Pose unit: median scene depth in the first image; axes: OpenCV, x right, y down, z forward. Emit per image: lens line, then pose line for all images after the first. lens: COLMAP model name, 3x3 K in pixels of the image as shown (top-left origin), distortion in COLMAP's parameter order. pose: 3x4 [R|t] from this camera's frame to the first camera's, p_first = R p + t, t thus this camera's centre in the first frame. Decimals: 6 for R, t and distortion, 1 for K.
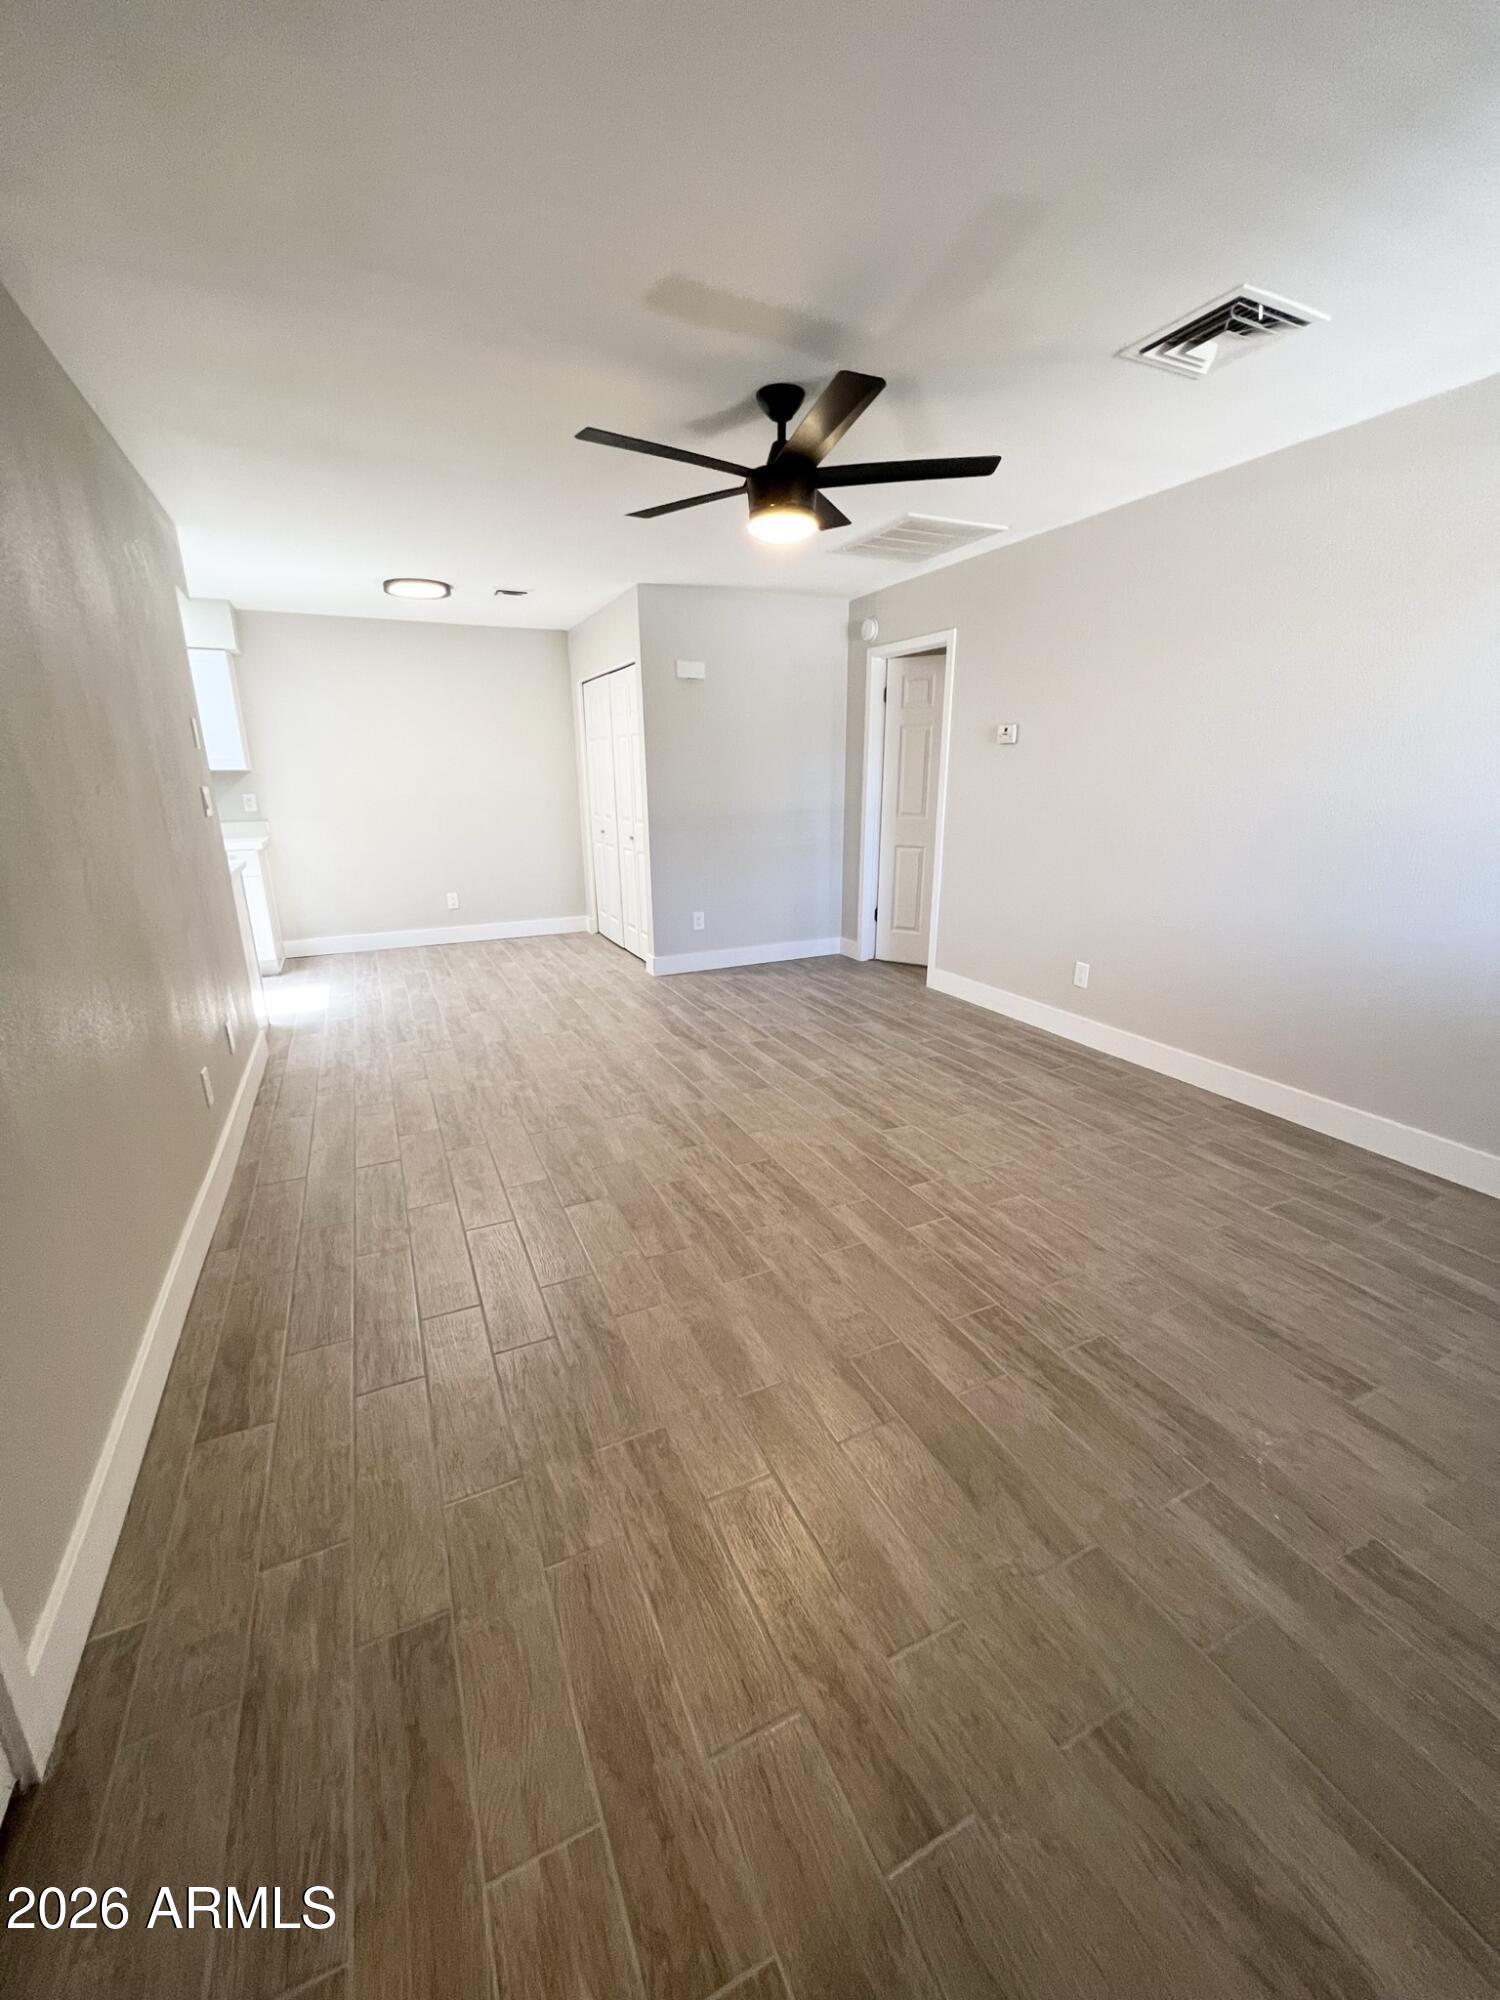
lens RADIAL K [[802.0, 0, 749.2], [0, 802.0, 1000.4], [0, 0, 1]] dist [-0.003548, 0.000594]
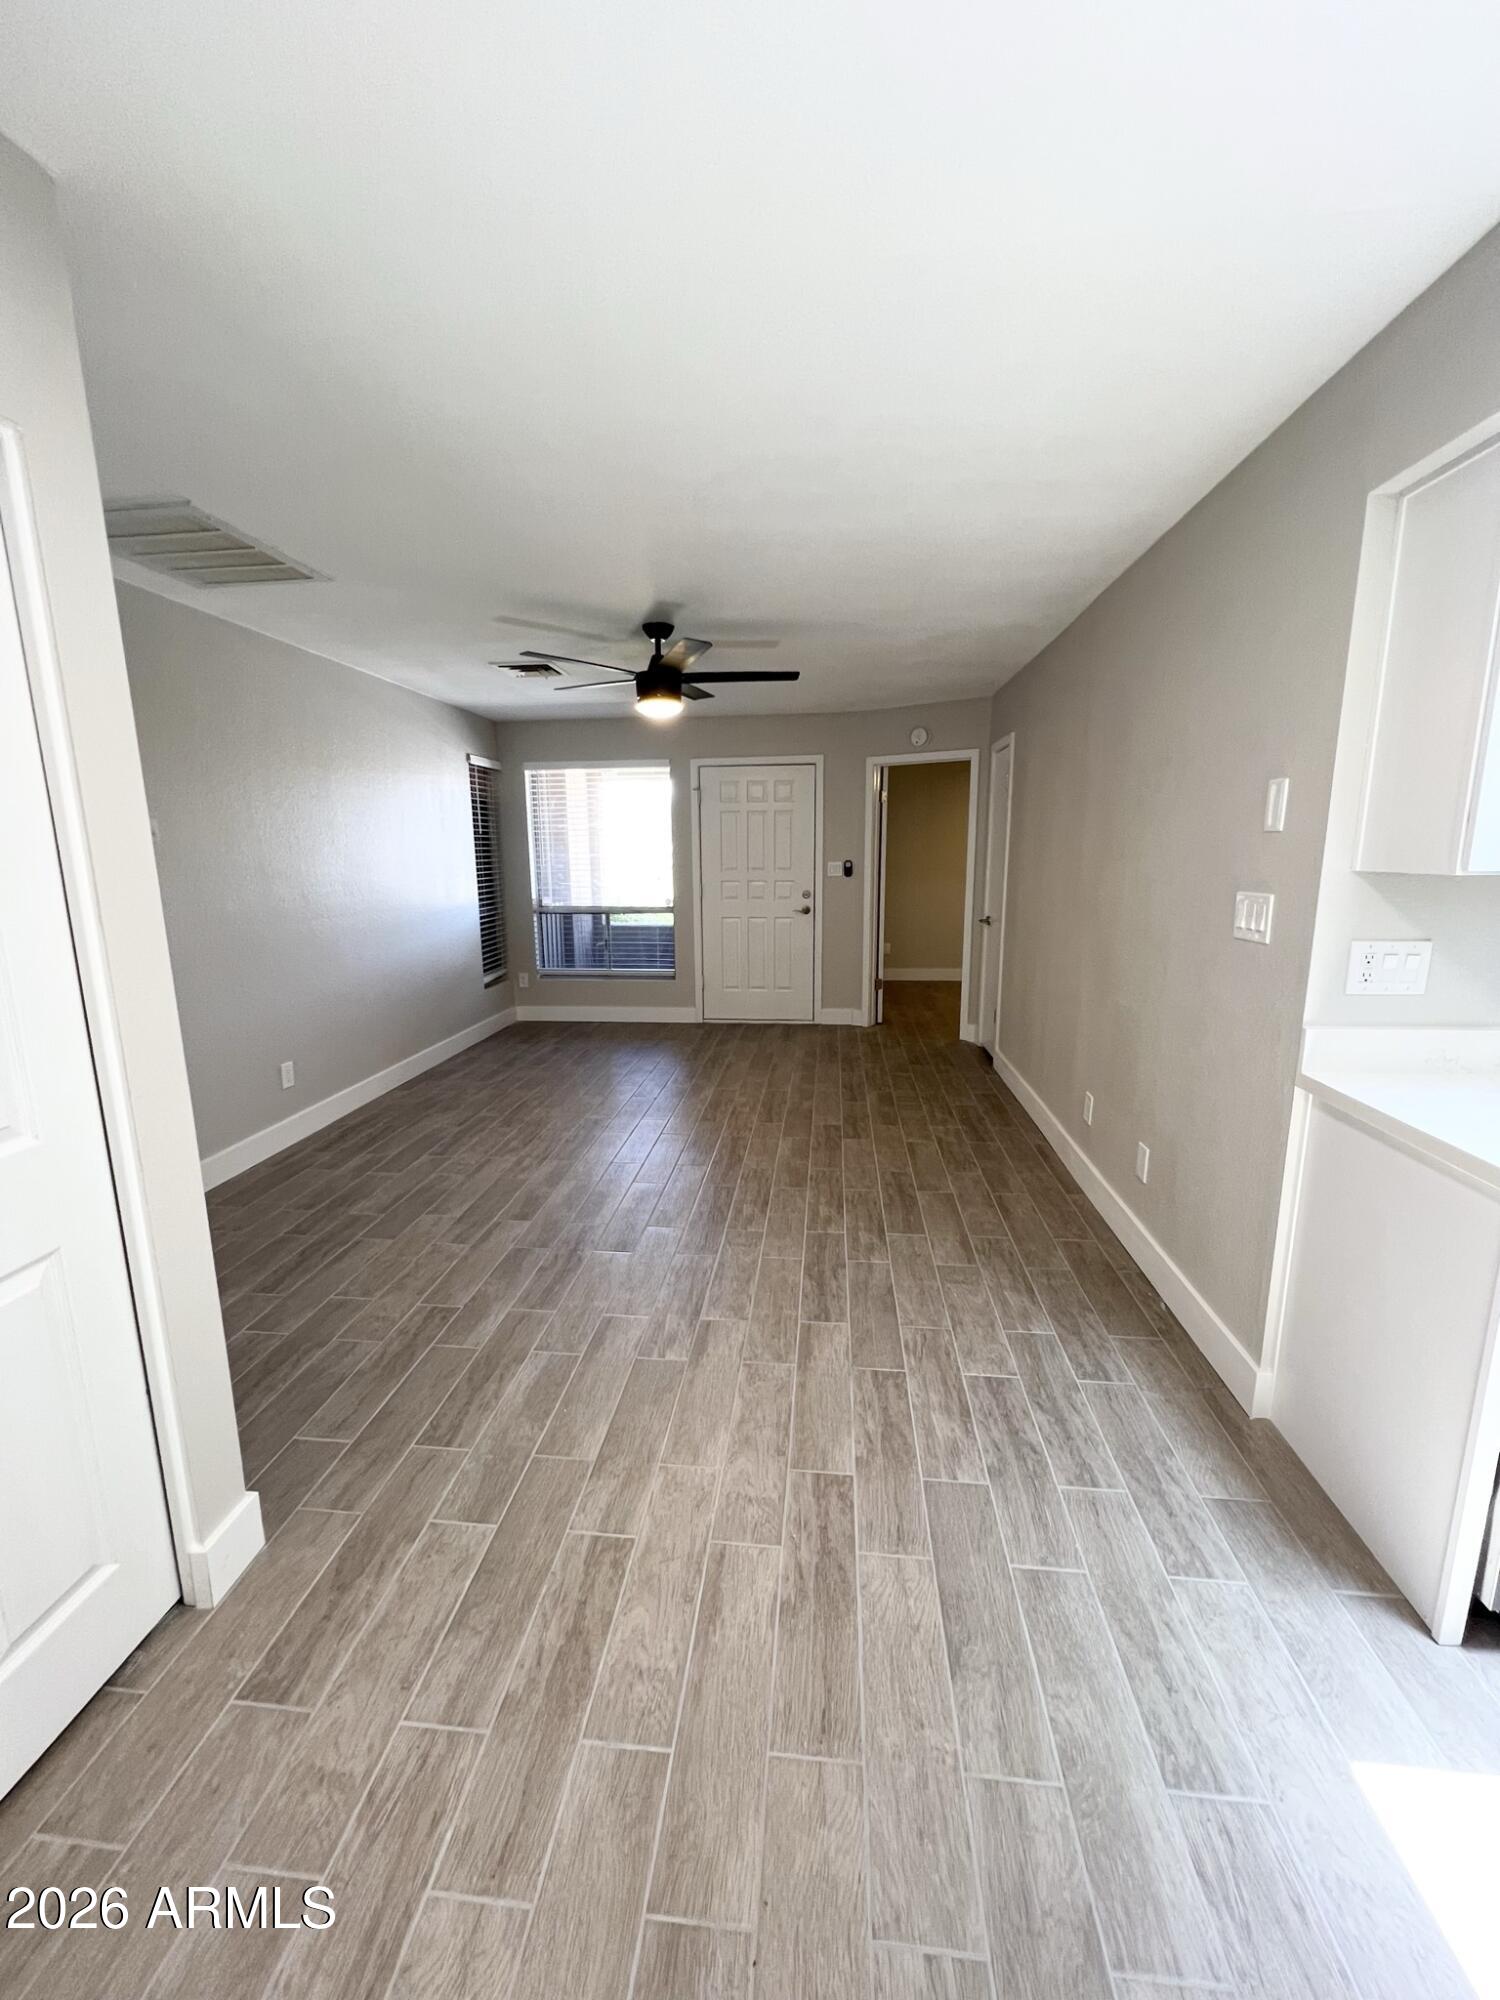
lens RADIAL K [[802.0, 0, 744.1], [0, 802.0, 997.4], [0, 0, 1]] dist [-0.003548, 0.000594]
pose [[-0.853221, -0.077767, 0.515719, -0.569888], [0.160819, 0.901410, 0.401992, -0.426693], [-0.496136, 0.425925, -0.756596, 1.432855]]
